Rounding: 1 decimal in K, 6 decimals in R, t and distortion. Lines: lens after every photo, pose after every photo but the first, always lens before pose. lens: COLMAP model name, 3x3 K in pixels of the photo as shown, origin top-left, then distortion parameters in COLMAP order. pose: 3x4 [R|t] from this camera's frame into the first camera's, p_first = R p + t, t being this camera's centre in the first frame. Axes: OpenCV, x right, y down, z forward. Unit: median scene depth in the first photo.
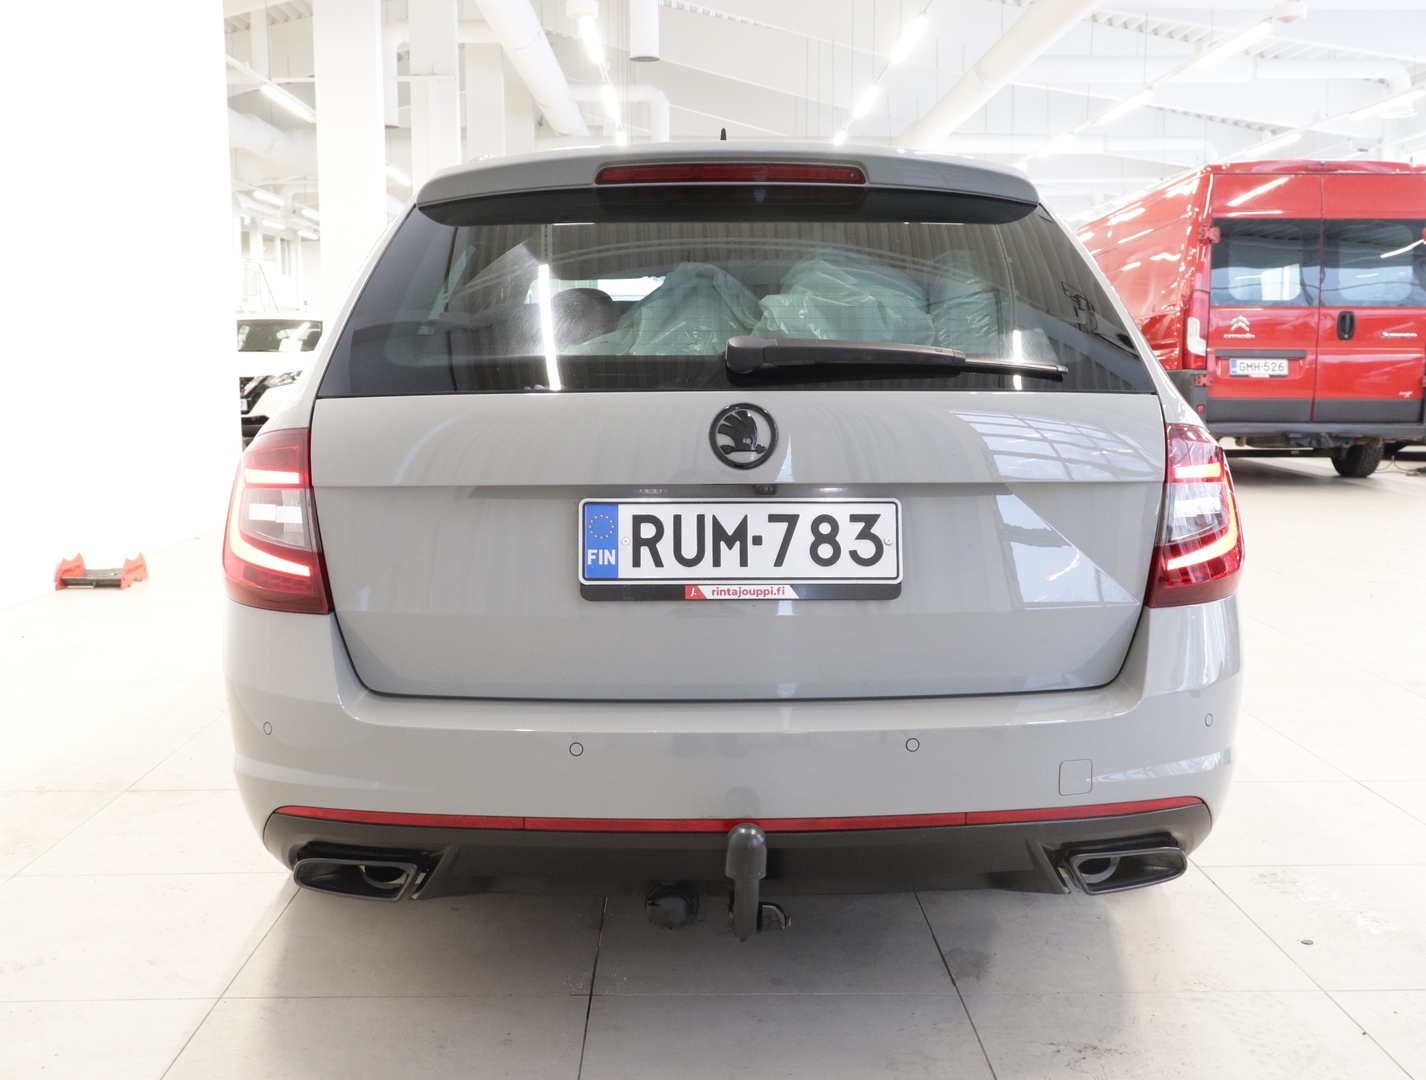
lens RADIAL K [[1443.4, 0, 713.0], [0, 1443.4, 540.0], [0, 0, 1]] dist [-0.007387, -0.006089]
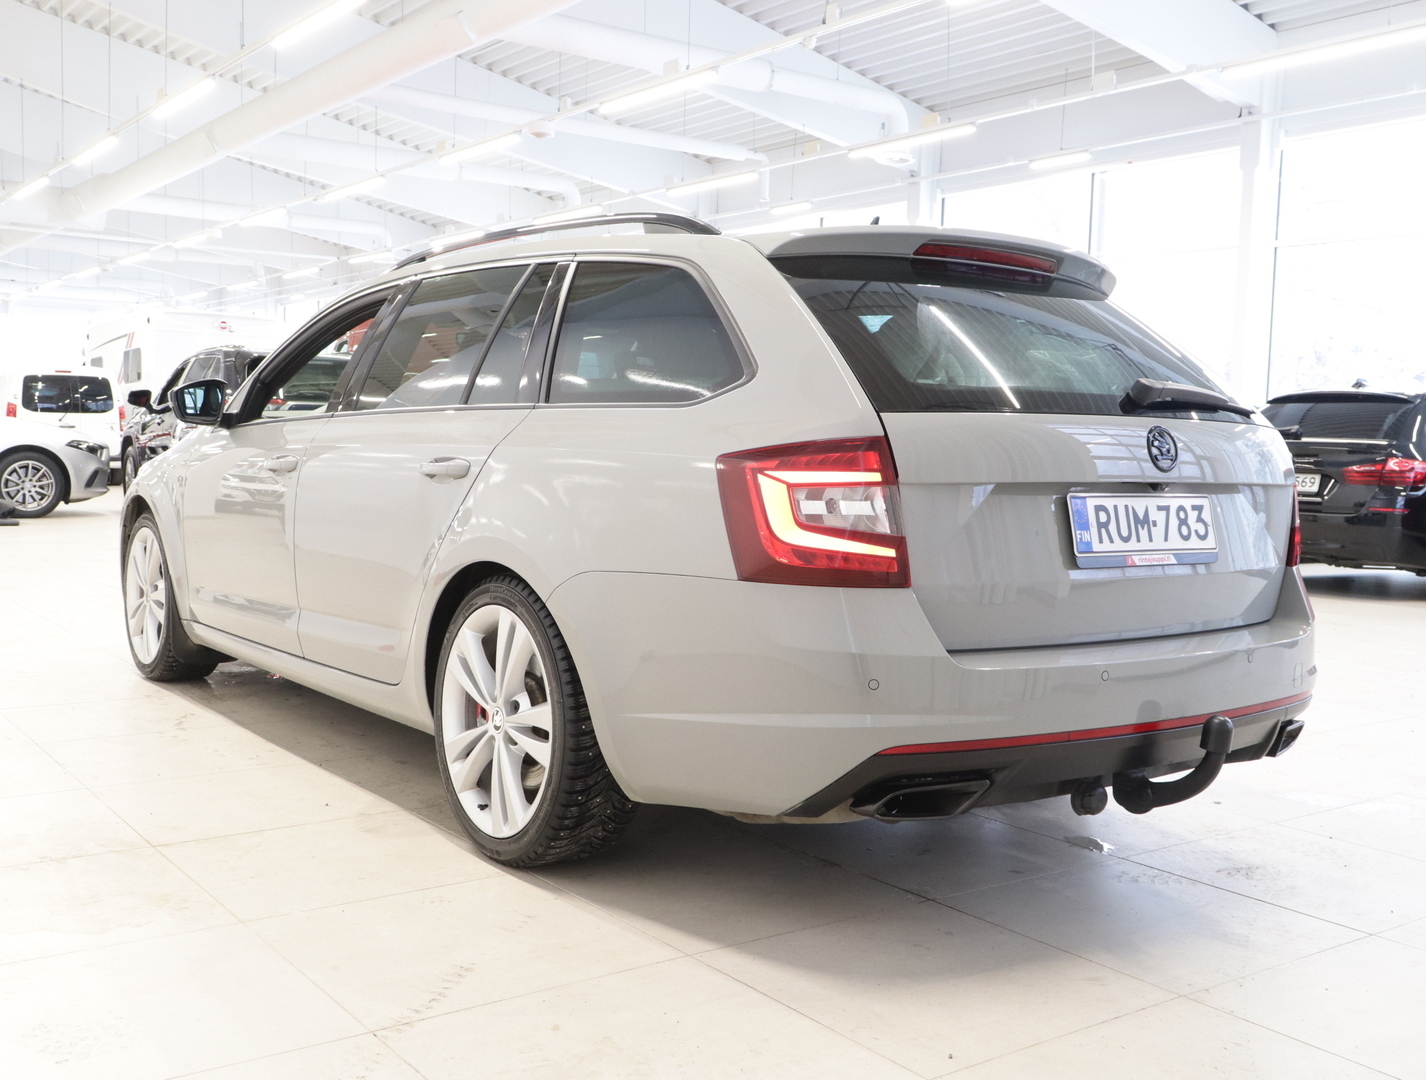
lens RADIAL K [[1415.4, 0, 711.0], [0, 1415.4, 558.4], [0, 0, 1]] dist [-0.010710, -0.009329]
pose [[0.823790, -0.020951, 0.566508, -1.112367], [0.041119, 0.998893, -0.022852, 0.048385], [-0.565402, 0.042119, 0.823739, 0.104404]]
